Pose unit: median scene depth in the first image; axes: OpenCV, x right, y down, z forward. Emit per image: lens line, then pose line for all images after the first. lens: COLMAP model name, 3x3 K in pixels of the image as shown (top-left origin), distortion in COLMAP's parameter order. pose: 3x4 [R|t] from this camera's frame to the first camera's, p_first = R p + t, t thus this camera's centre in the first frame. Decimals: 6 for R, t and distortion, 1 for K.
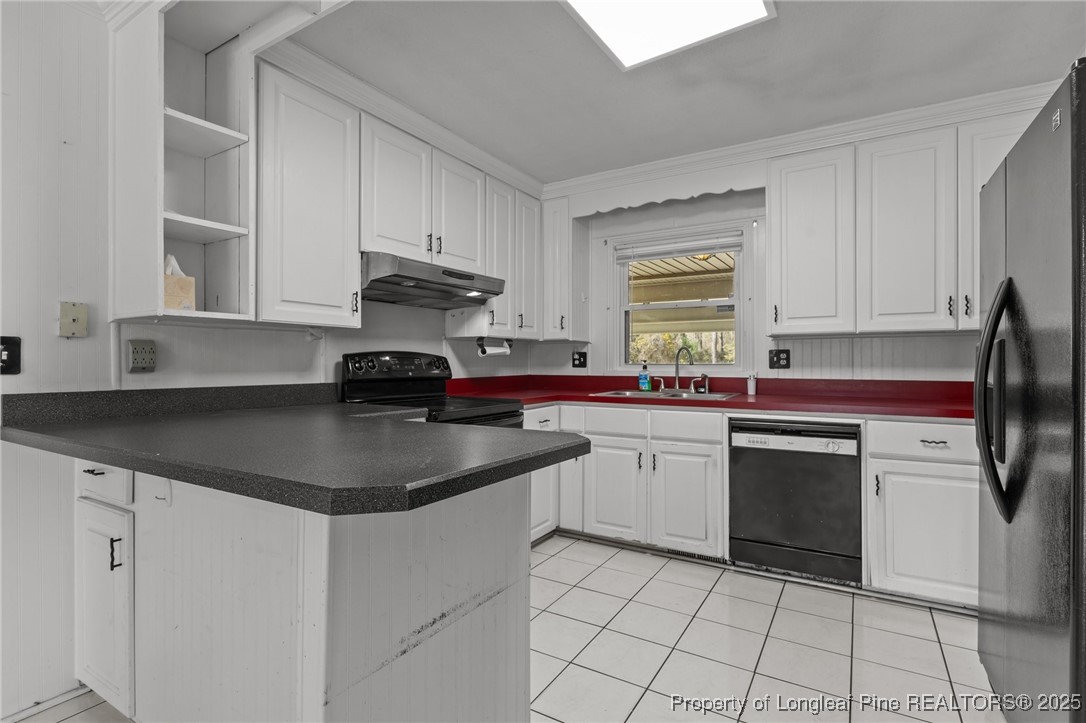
lens RADIAL K [[525.0, 0, 541.7], [0, 525.0, 360.4], [0, 0, 1]] dist [0.001891, -0.000300]
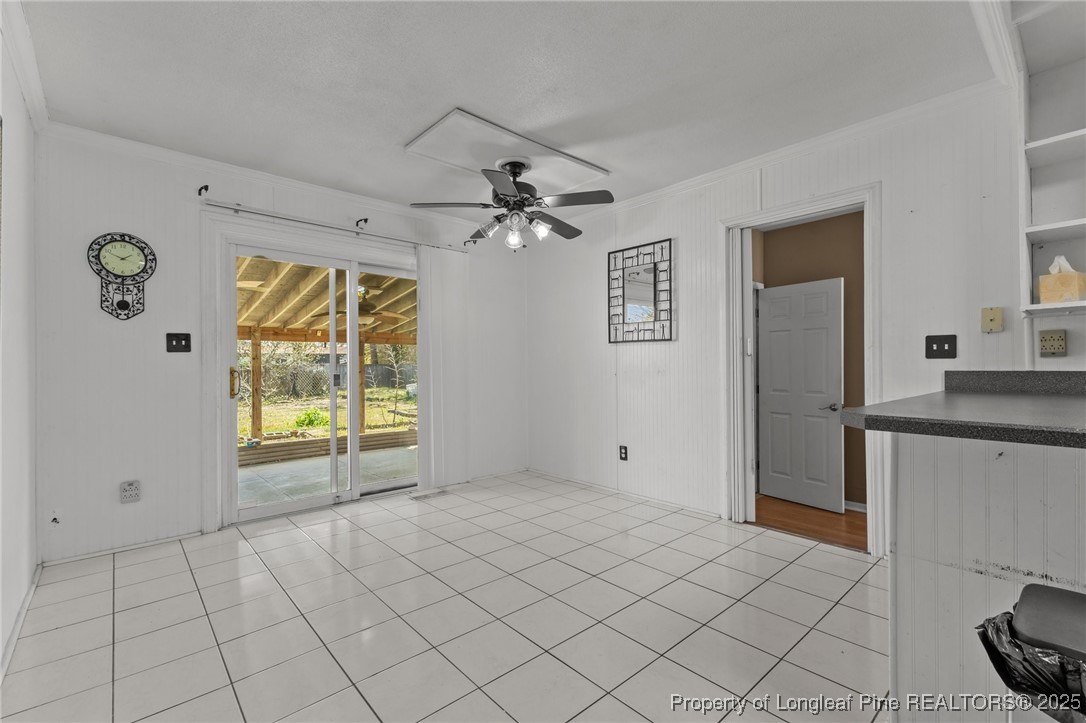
lens RADIAL K [[470.6, 0, 534.6], [0, 470.6, 367.1], [0, 0, 1]] dist [0.010463, -0.001431]
pose [[-0.294819, 0.005024, -0.955540, 0.405571], [0.015268, 0.999883, 0.000546, 0.017760], [0.955431, -0.014428, -0.294861, 0.116941]]
